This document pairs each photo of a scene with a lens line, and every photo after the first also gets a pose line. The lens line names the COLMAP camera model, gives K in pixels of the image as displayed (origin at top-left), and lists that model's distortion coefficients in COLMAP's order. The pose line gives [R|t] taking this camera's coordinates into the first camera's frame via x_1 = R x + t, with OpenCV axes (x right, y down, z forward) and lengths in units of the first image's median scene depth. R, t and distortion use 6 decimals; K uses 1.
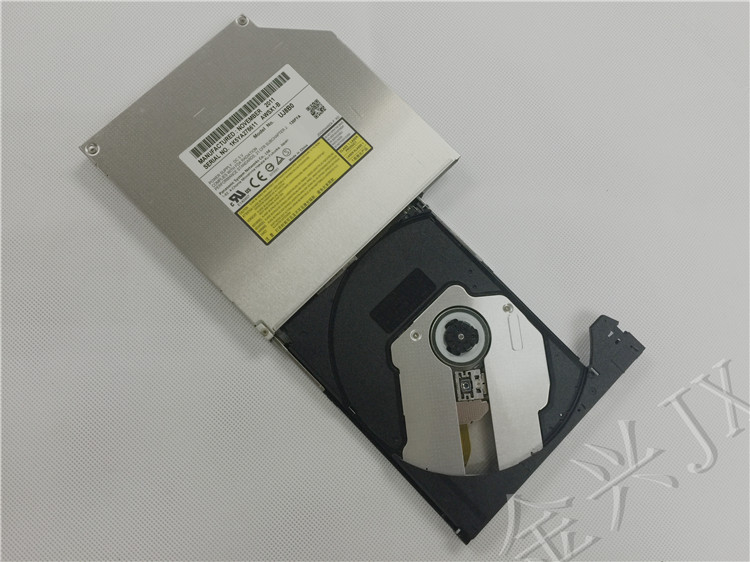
lens RADIAL K [[658.1, 0, 381.7], [0, 658.1, 279.9], [0, 0, 1]] dist [0.037454, -0.001256]
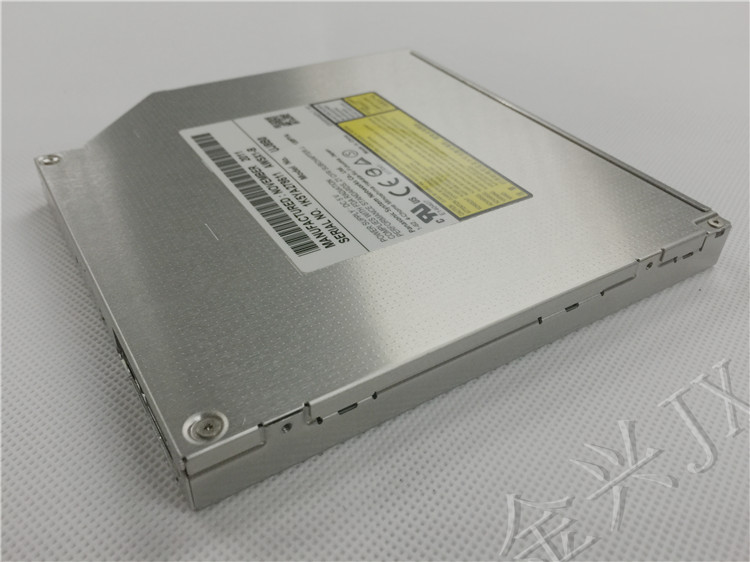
lens RADIAL K [[658.1, 0, 381.7], [0, 658.1, 279.9], [0, 0, 1]] dist [0.037454, -0.001256]
pose [[0.219274, -0.656528, 0.721727, -0.586544], [0.954163, 0.298738, -0.018142, -0.130358], [-0.203696, 0.692623, 0.691940, 0.703264]]
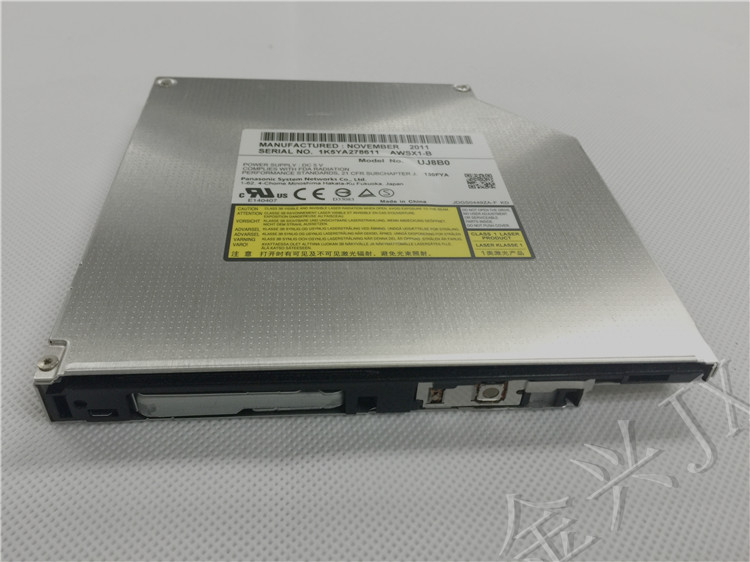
lens RADIAL K [[658.1, 0, 381.7], [0, 658.1, 279.9], [0, 0, 1]] dist [0.037454, -0.001256]
pose [[0.764971, 0.389485, -0.512953, 0.154897], [-0.632378, 0.605241, -0.483510, 0.110012], [0.122140, 0.694251, 0.709294, 0.672463]]
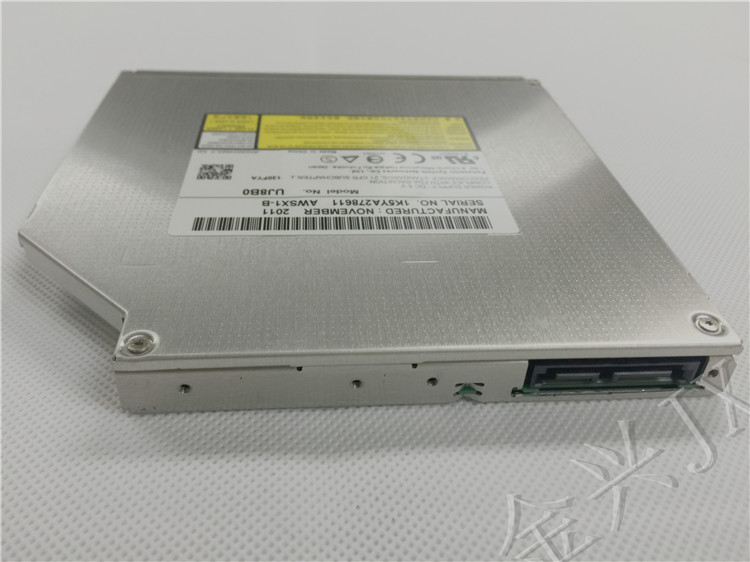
lens RADIAL K [[658.1, 0, 381.7], [0, 658.1, 279.9], [0, 0, 1]] dist [0.037454, -0.001256]
pose [[-0.757873, -0.480215, 0.441613, -0.440691], [0.609357, -0.279239, 0.742098, -0.567818], [-0.233051, 0.831516, 0.504250, 0.817807]]
